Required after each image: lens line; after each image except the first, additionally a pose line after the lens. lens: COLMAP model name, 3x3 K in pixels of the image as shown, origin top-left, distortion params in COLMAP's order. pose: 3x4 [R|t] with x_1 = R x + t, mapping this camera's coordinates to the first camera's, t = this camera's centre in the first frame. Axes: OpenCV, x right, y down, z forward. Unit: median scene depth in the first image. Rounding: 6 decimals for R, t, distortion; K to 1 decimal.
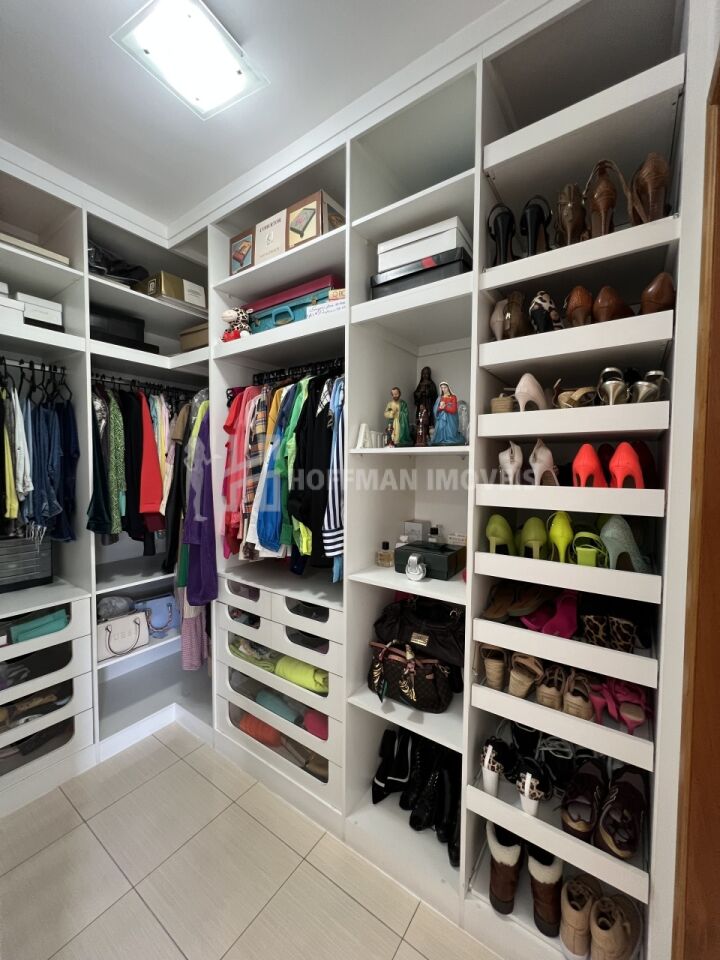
lens RADIAL K [[382.6, 0, 358.4], [0, 382.6, 479.7], [0, 0, 1]] dist [-0.002118, -0.000126]
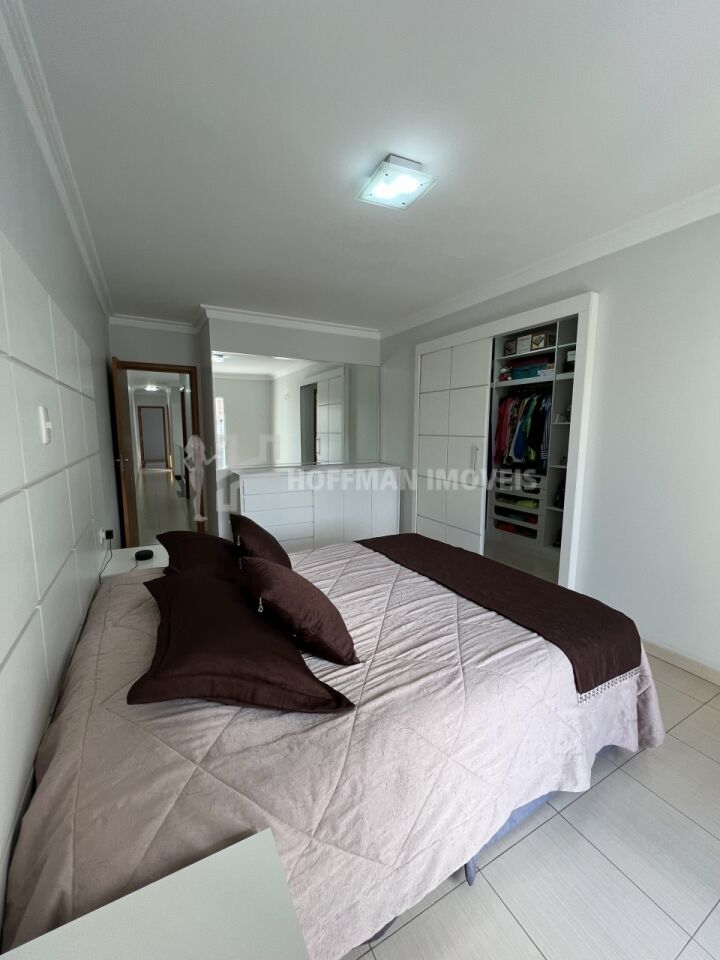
lens RADIAL K [[382.6, 0, 355.1], [0, 382.6, 481.9], [0, 0, 1]] dist [-0.002118, -0.000126]
pose [[0.890680, 0.056137, -0.451152, -0.020025], [-0.014727, 0.995389, 0.094784, 0.107395], [0.454393, -0.077778, 0.887399, -2.127619]]
